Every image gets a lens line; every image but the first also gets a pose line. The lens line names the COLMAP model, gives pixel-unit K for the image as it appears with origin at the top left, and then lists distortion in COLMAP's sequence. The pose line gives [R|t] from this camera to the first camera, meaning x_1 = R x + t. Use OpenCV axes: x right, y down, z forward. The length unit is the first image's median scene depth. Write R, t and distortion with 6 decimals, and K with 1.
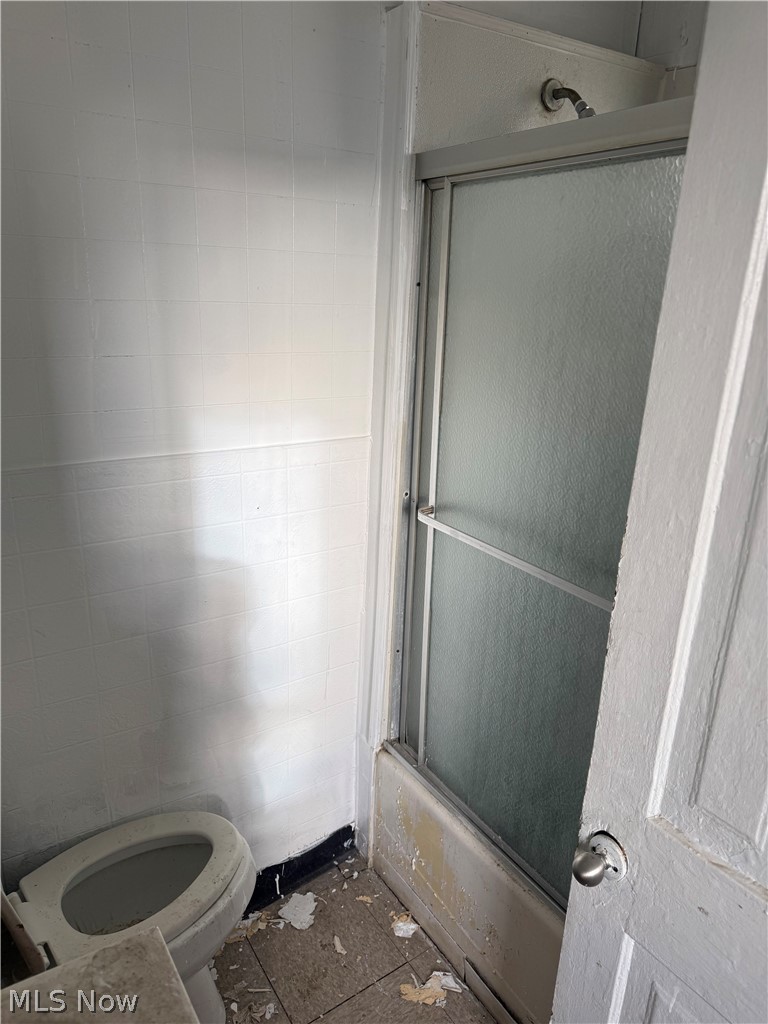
lens RADIAL K [[718.5, 0, 384.0], [0, 718.5, 512.0], [0, 0, 1]] dist [-0.008495, -0.006430]
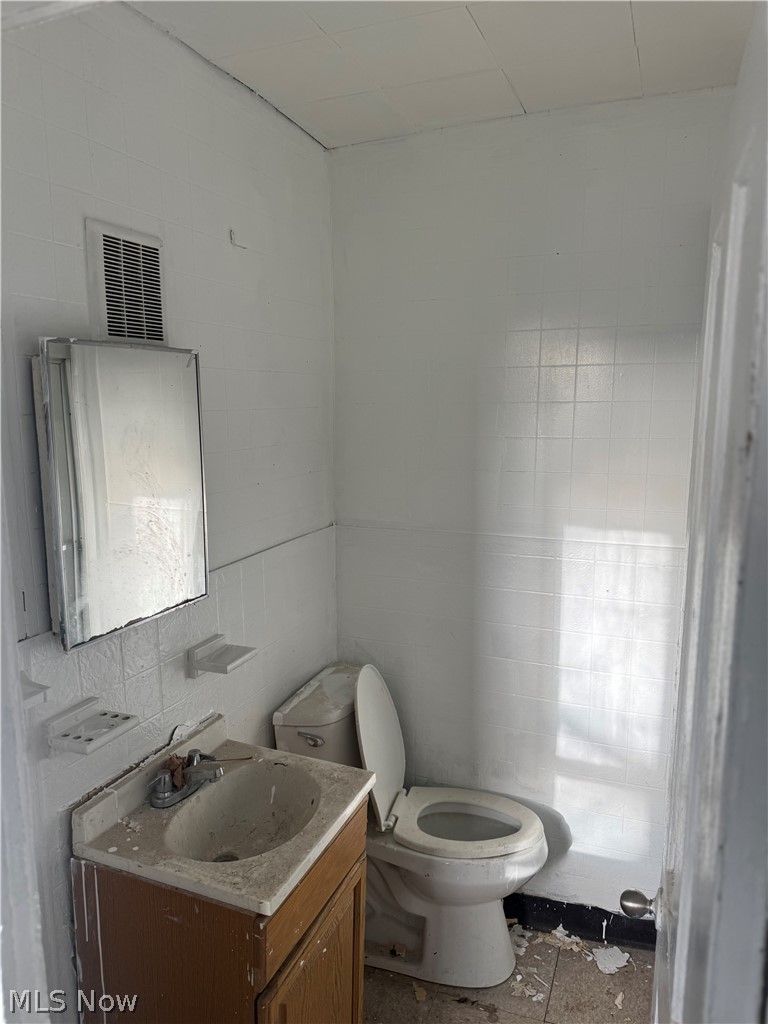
lens RADIAL K [[718.5, 0, 384.0], [0, 718.5, 512.0], [0, 0, 1]] dist [-0.008495, -0.006430]
pose [[0.572917, 0.090391, -0.814614, 0.596646], [-0.230505, 0.971554, -0.054309, 0.018121], [0.786533, 0.218887, 0.577455, -0.093515]]
